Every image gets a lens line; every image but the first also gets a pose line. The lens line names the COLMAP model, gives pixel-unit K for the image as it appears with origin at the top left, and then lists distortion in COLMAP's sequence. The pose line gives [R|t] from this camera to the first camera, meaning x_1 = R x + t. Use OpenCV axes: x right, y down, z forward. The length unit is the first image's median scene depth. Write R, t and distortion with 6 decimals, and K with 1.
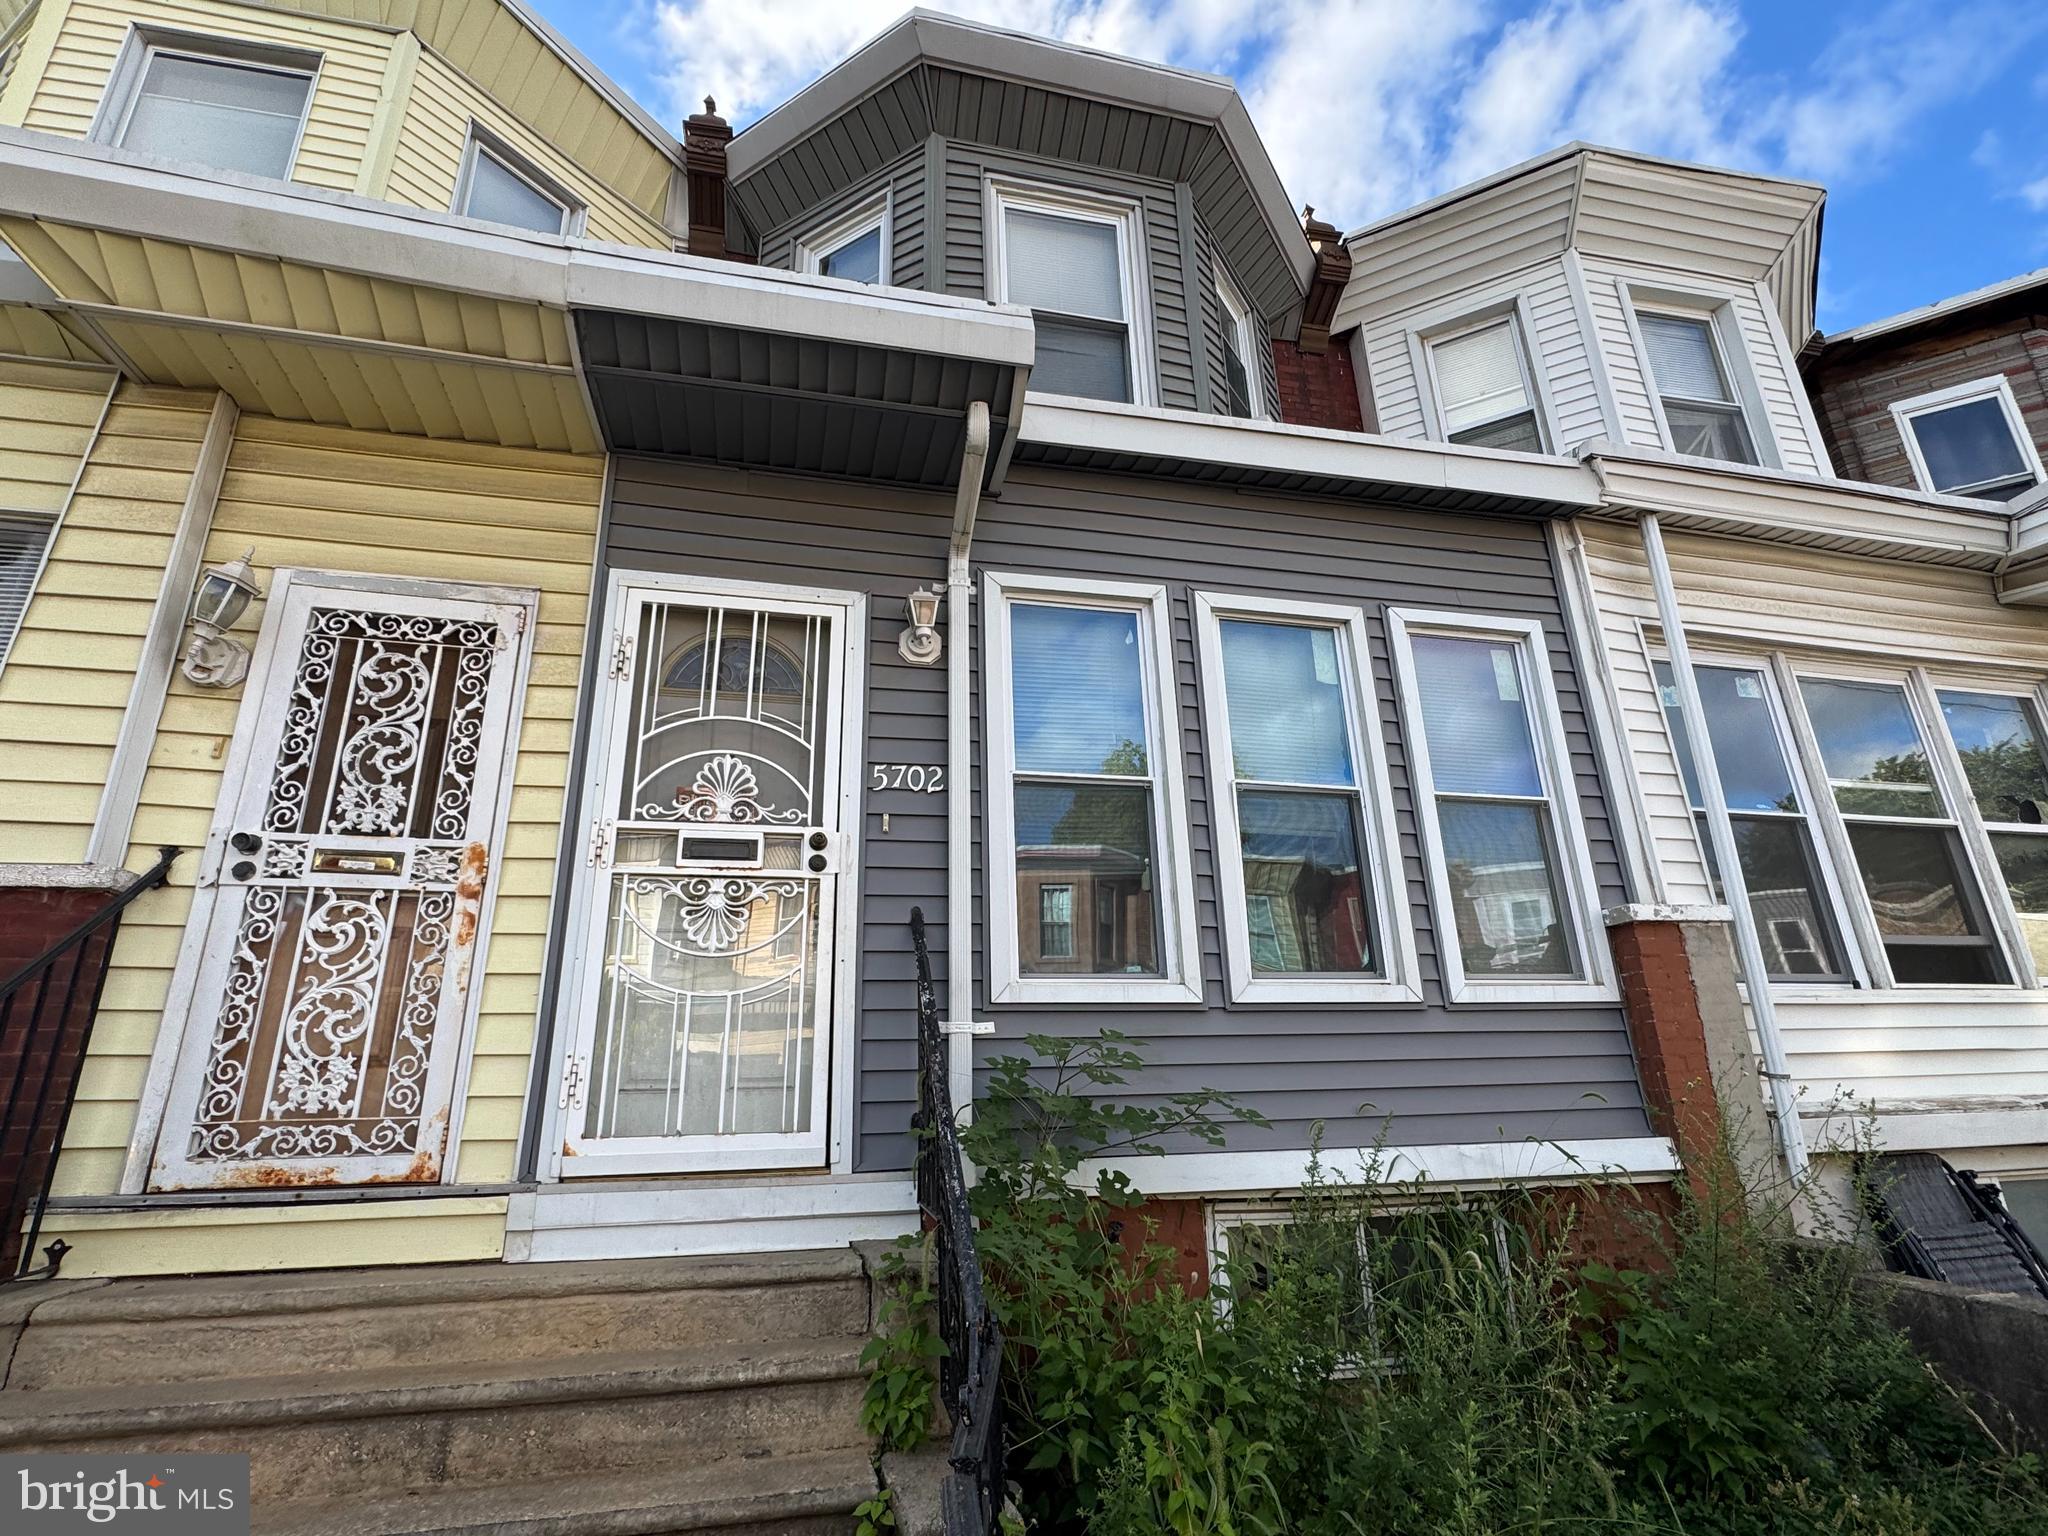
lens RADIAL K [[1010.6, 0, 1022.4], [0, 1010.6, 764.5], [0, 0, 1]] dist [-0.004481, 0.001290]
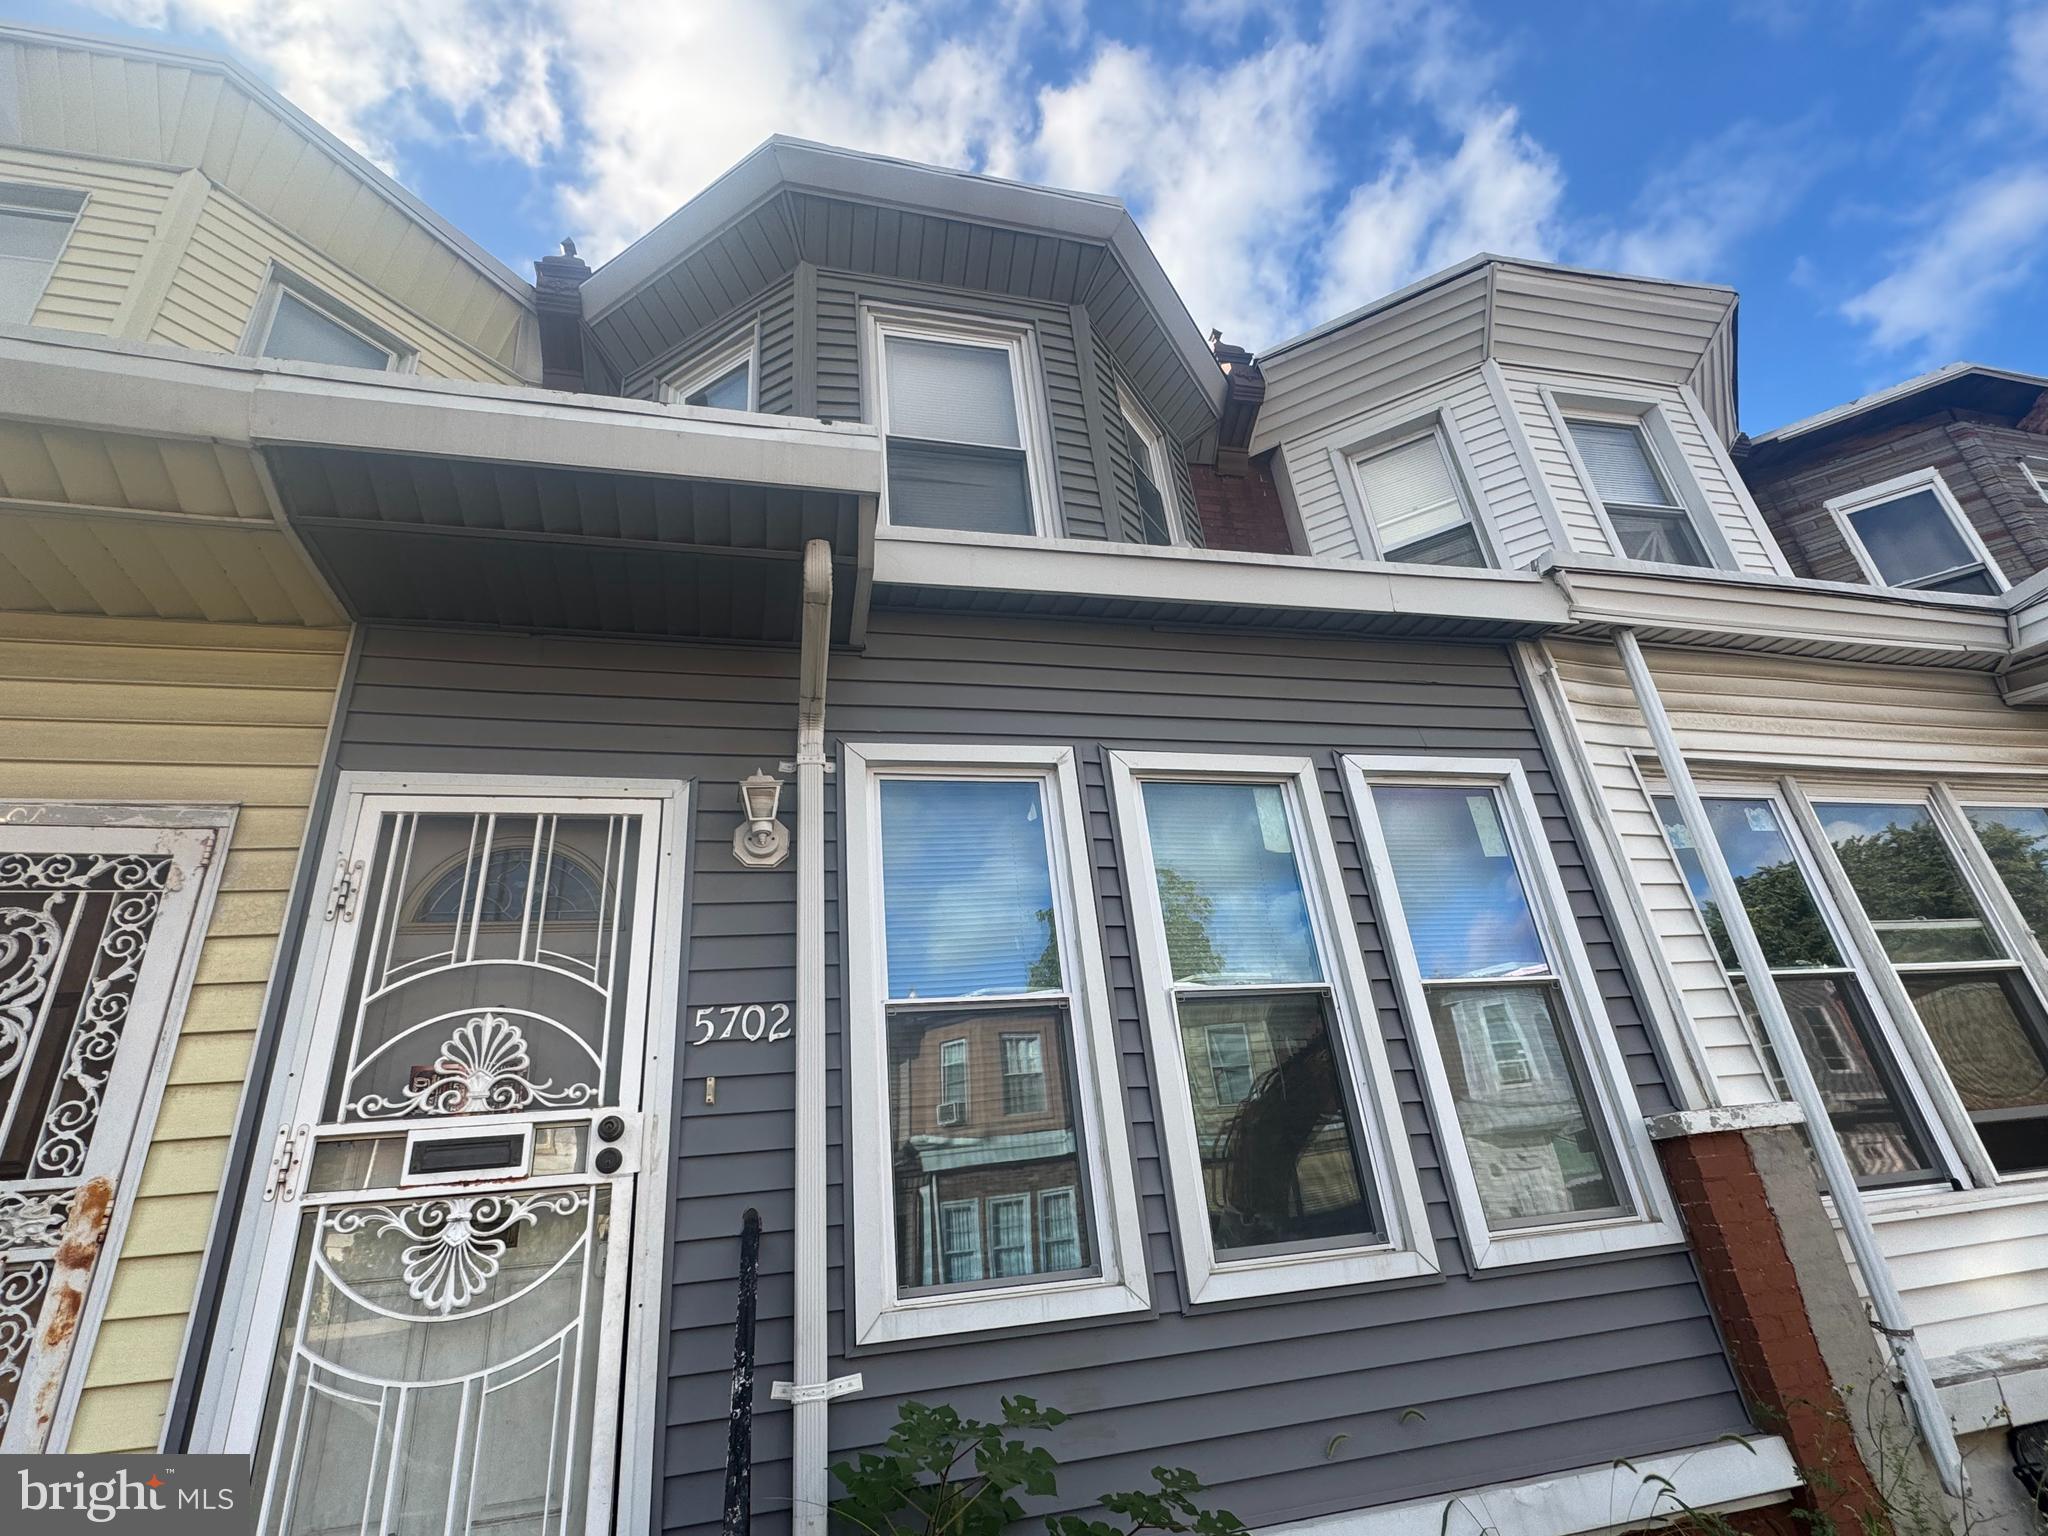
lens RADIAL K [[1010.6, 0, 1026.2], [0, 1010.6, 769.4], [0, 0, 1]] dist [-0.004481, 0.001290]
pose [[0.997348, -0.055985, 0.046495, 0.065157], [0.061244, 0.990798, -0.120700, -0.062089], [-0.039310, 0.123227, 0.991600, 0.192398]]
